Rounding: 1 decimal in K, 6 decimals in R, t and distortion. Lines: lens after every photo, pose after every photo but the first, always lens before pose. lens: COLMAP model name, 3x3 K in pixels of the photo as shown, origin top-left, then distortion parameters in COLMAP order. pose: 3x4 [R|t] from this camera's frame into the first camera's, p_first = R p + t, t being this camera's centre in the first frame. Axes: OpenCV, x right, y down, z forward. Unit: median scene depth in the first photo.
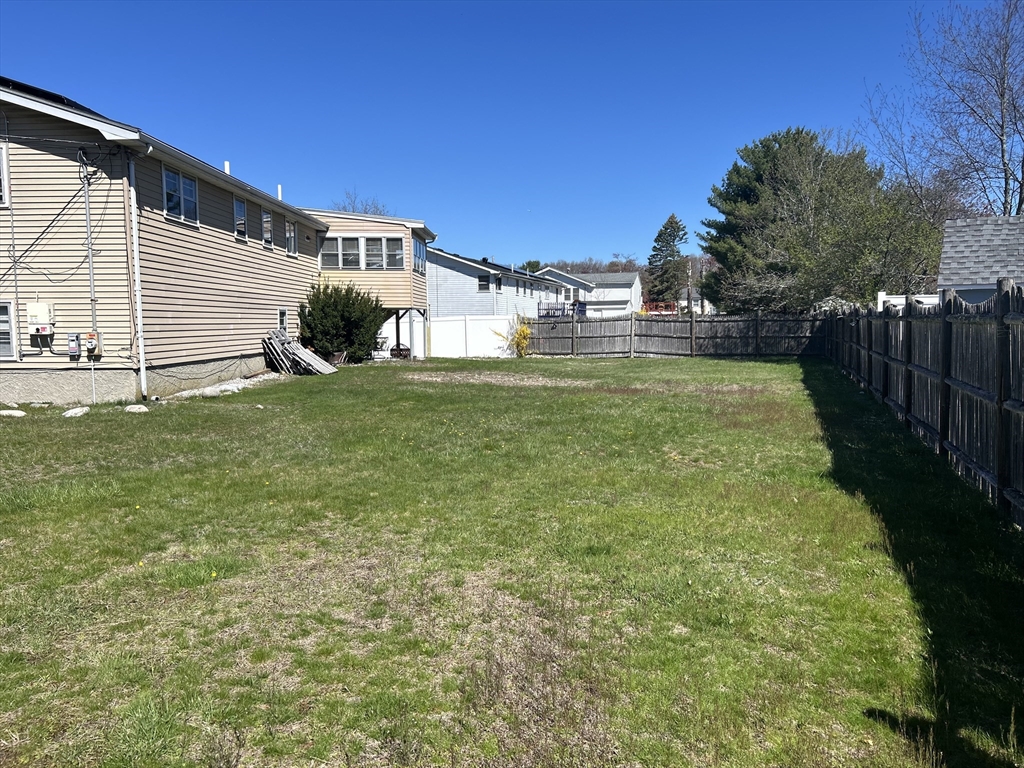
lens RADIAL K [[764.1, 0, 515.3], [0, 764.1, 379.9], [0, 0, 1]] dist [0.010805, -0.011140]
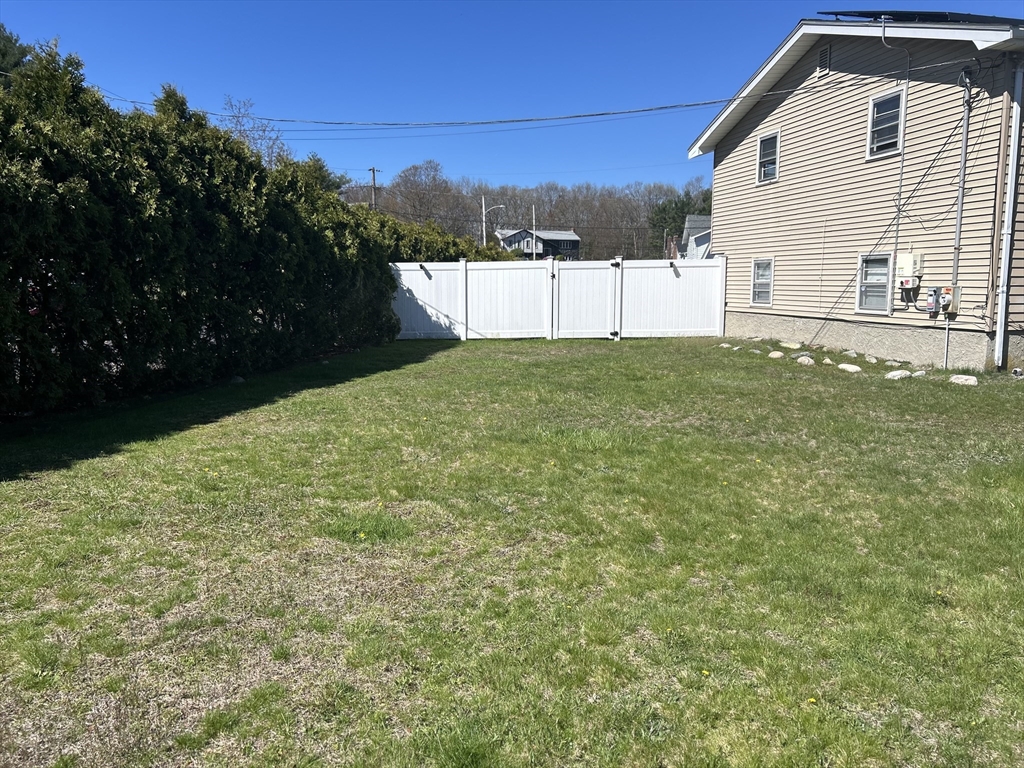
lens RADIAL K [[764.1, 0, 515.7], [0, 764.1, 388.4], [0, 0, 1]] dist [0.010805, -0.011140]
pose [[0.222460, 0.140003, -0.964837, 0.188509], [-0.071985, 0.989293, 0.126955, -0.022534], [0.972281, 0.041211, 0.230156, 0.328223]]
